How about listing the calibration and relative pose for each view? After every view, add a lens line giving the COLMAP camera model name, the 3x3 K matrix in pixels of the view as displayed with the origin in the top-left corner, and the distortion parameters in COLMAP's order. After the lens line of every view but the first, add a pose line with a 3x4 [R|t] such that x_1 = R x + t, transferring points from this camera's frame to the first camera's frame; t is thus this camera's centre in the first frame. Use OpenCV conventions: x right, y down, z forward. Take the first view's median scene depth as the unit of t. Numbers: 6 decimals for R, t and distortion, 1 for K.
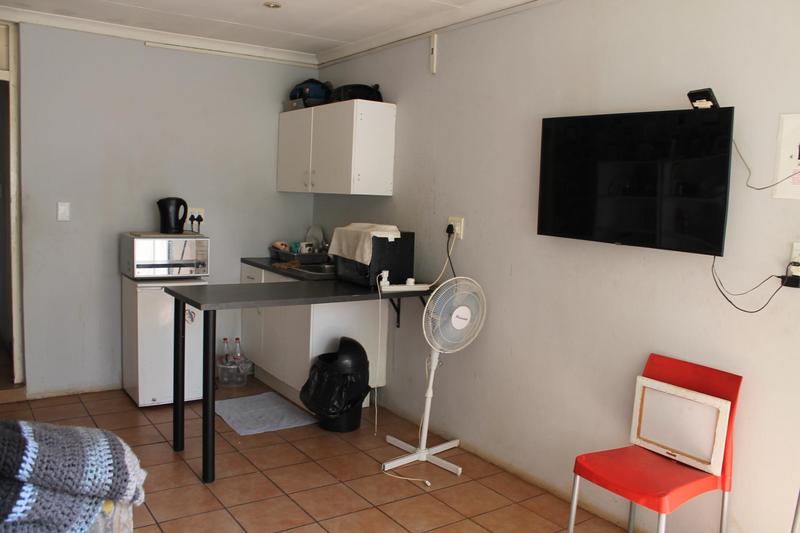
lens RADIAL K [[656.6, 0, 397.9], [0, 656.6, 269.5], [0, 0, 1]] dist [-0.045783, 0.001482]
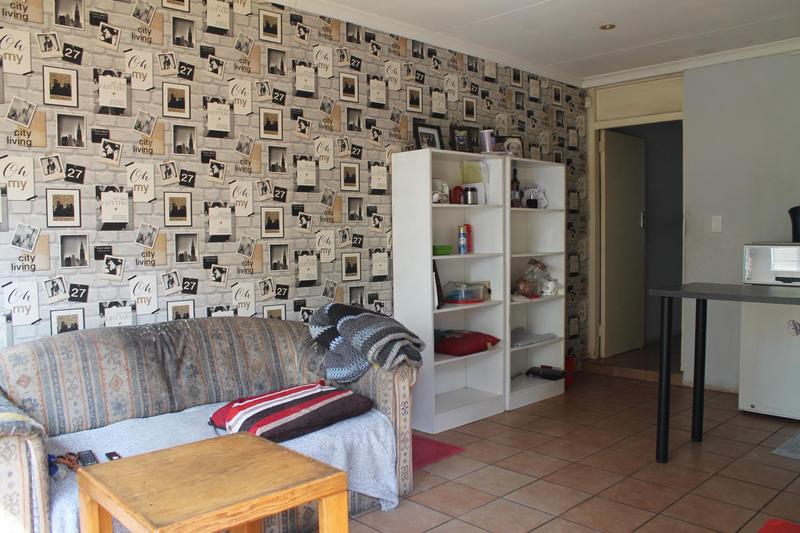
lens RADIAL K [[656.6, 0, 397.6], [0, 656.6, 265.1], [0, 0, 1]] dist [-0.045783, 0.001482]
pose [[0.215135, 0.017237, -0.976432, 0.596588], [-0.077751, 0.996973, 0.000469, 0.030673], [0.973484, 0.075817, 0.215824, 0.288914]]
